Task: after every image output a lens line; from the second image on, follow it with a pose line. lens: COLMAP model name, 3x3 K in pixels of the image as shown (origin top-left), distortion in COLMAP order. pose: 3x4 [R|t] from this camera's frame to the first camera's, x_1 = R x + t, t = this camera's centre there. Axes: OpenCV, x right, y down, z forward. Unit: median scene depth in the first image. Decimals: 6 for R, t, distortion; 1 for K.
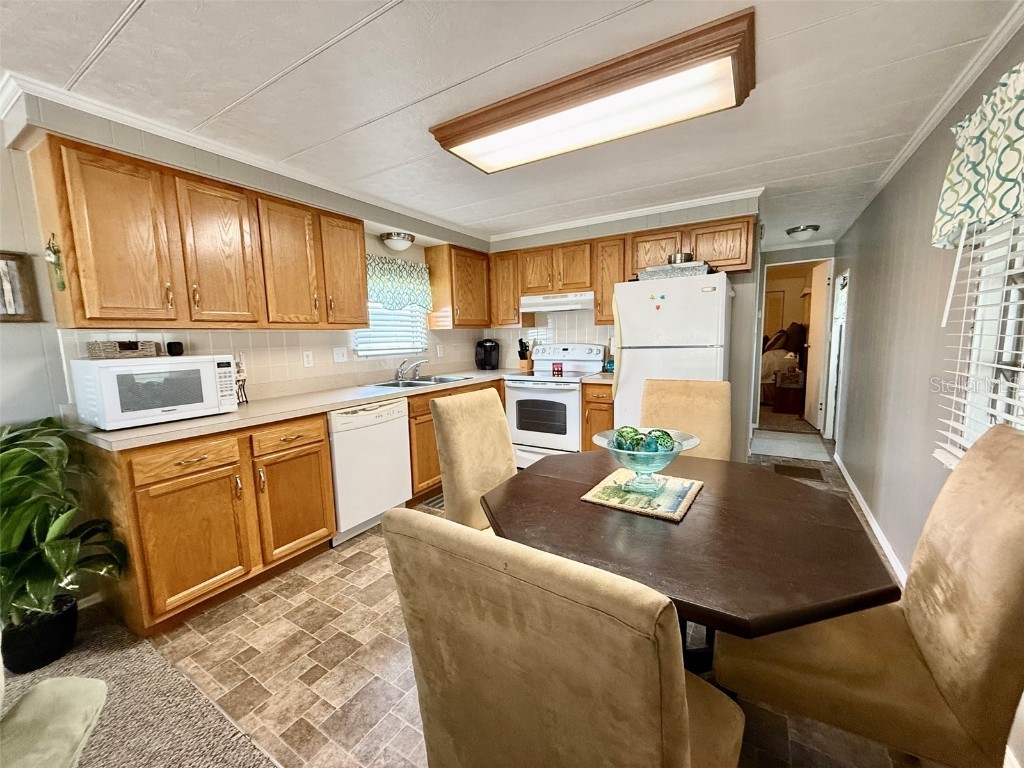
lens RADIAL K [[408.0, 0, 512.8], [0, 408.0, 385.0], [0, 0, 1]] dist [-0.002161, 0.001338]
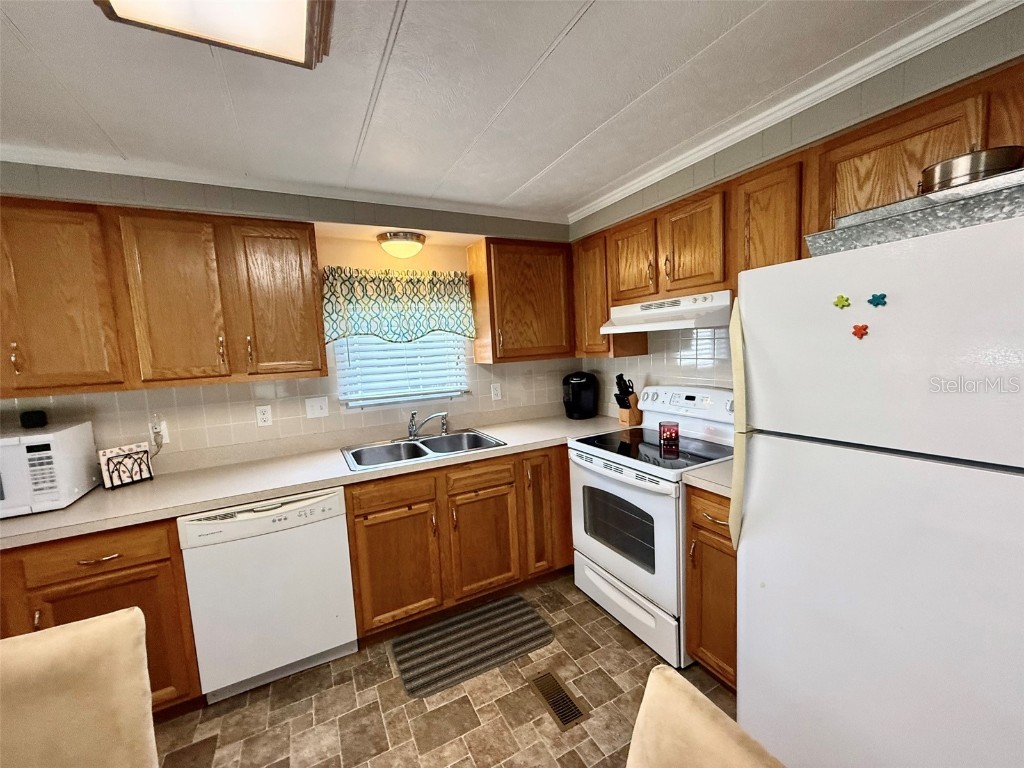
lens RADIAL K [[408.0, 0, 512.0], [0, 408.0, 387.0], [0, 0, 1]] dist [-0.002161, 0.001338]
pose [[0.859361, 0.034334, -0.510215, 0.228290], [-0.033866, 0.999374, 0.010210, -0.112327], [0.510246, 0.008505, 0.859986, 0.459267]]
